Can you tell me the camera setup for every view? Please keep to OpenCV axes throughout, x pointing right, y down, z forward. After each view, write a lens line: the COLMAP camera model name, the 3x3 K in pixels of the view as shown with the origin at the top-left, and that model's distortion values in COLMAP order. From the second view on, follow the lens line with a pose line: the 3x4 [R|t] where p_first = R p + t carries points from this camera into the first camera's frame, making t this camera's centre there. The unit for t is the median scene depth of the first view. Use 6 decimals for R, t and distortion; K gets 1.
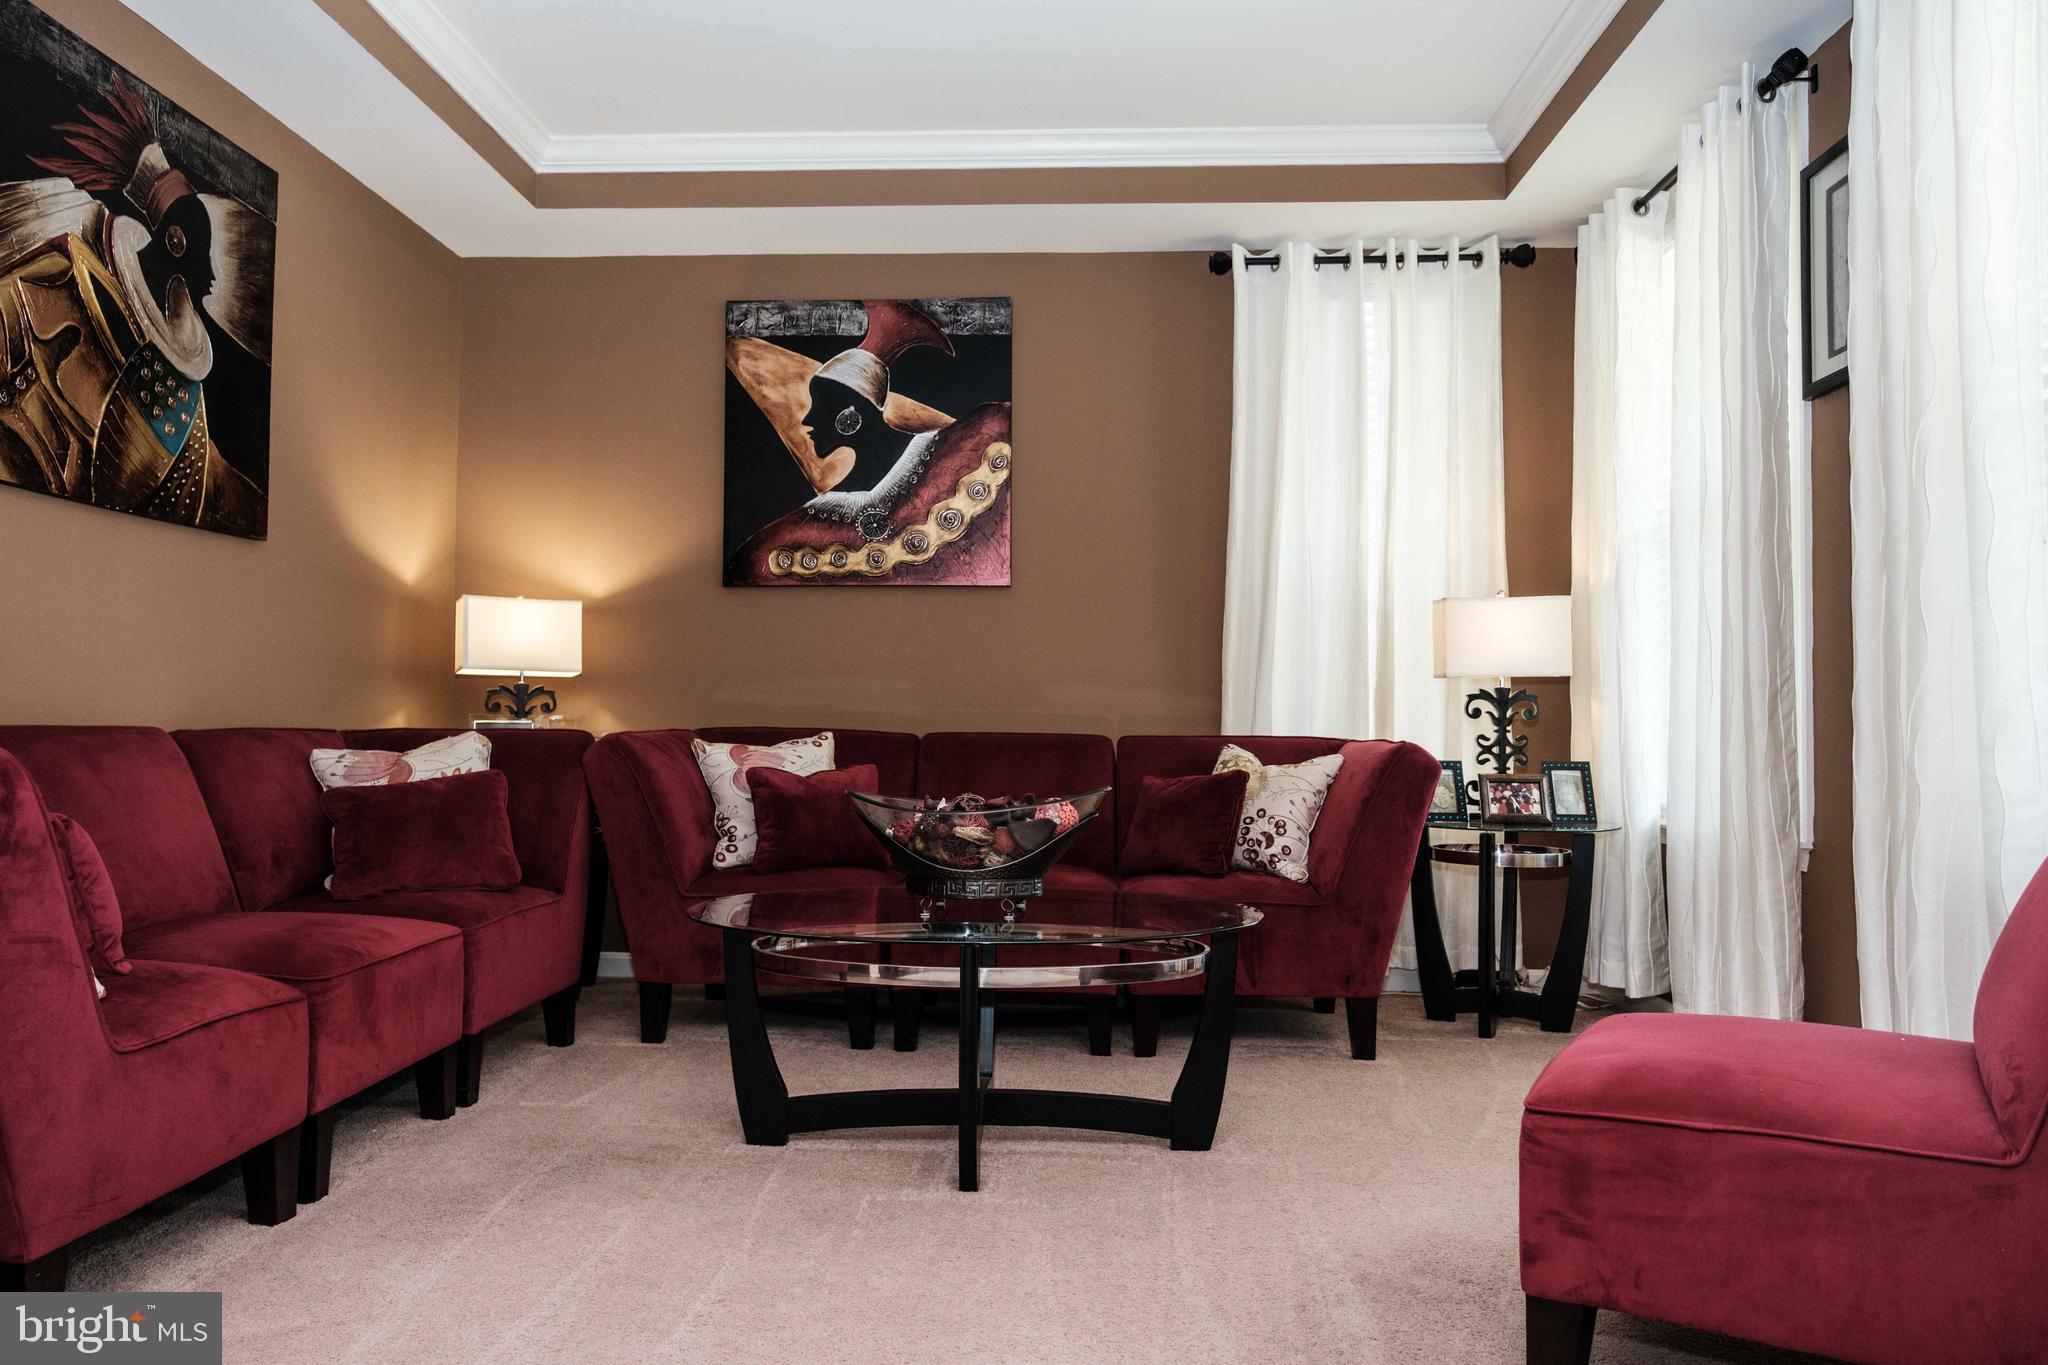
lens RADIAL K [[1378.0, 0, 1013.7], [0, 1378.0, 687.7], [0, 0, 1]] dist [-0.009277, 0.000149]
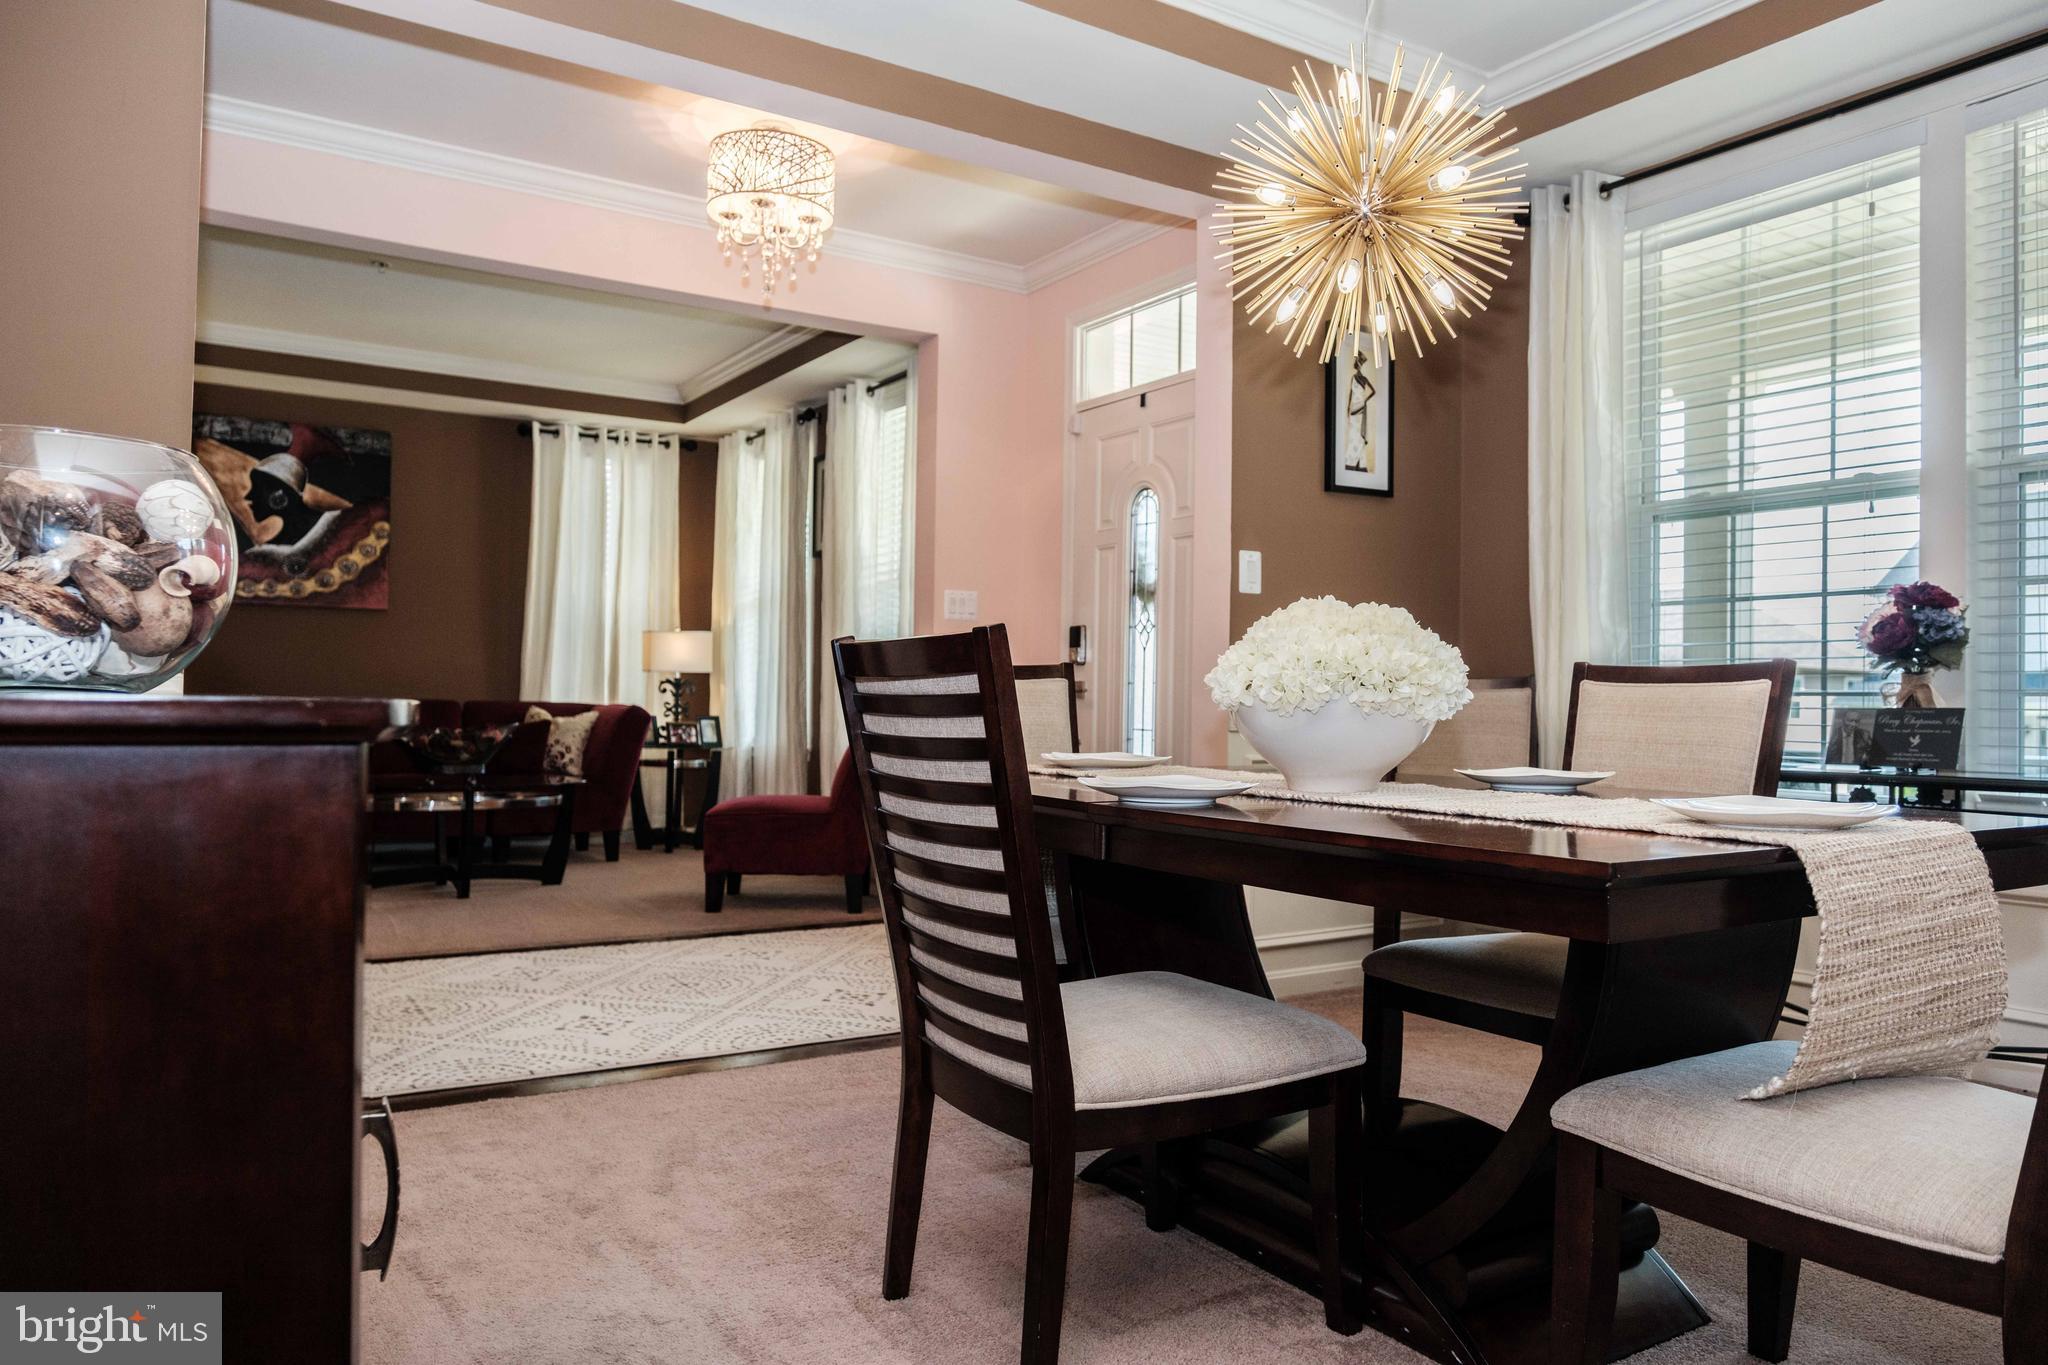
lens RADIAL K [[1378.0, 0, 1013.7], [0, 1378.0, 687.7], [0, 0, 1]] dist [-0.009277, 0.000149]
pose [[0.819192, 0.012229, 0.573388, -0.336716], [-0.023059, 0.999667, 0.011625, -0.017816], [-0.573055, -0.022745, 0.819201, -0.784746]]
